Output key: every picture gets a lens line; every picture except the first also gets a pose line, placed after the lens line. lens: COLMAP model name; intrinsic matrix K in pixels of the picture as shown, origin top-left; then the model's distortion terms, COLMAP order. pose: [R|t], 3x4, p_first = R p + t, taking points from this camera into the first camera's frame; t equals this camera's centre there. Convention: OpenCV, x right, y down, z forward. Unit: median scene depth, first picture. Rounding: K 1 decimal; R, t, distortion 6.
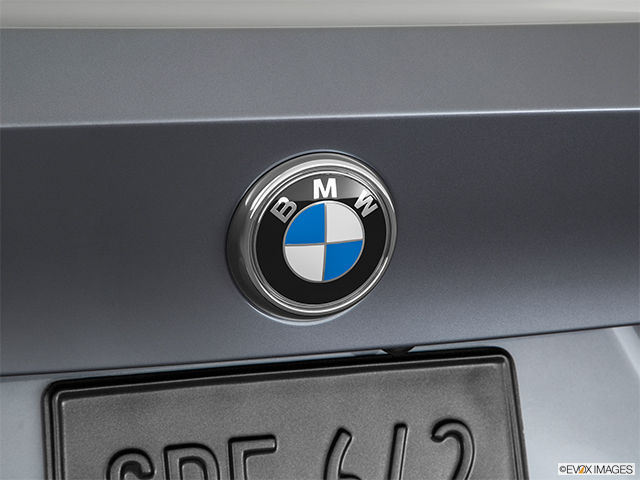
lens RADIAL K [[1516.3, 0, 322.0], [0, 1516.3, 238.7], [0, 0, 1]] dist [-0.134517, 0.000000]
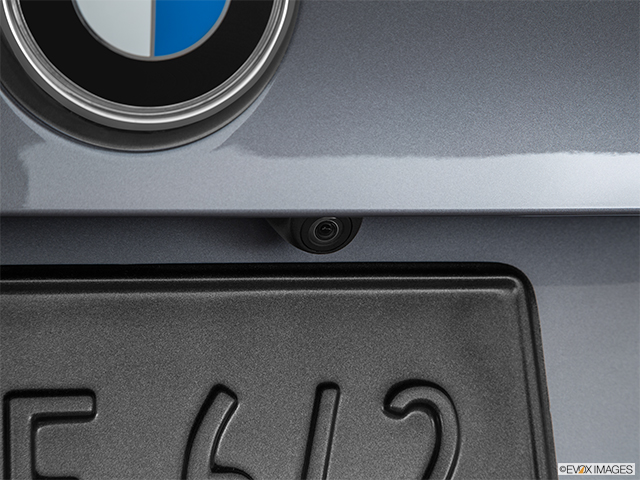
lens RADIAL K [[1676.9, 0, 316.7], [0, 1676.9, 242.2], [0, 0, 1]] dist [-0.027795, 0.000000]
pose [[0.999773, 0.013309, -0.016658, 0.057709], [-0.014279, 0.998123, -0.059560, 0.108019], [0.015834, 0.059784, 0.998086, 0.377190]]
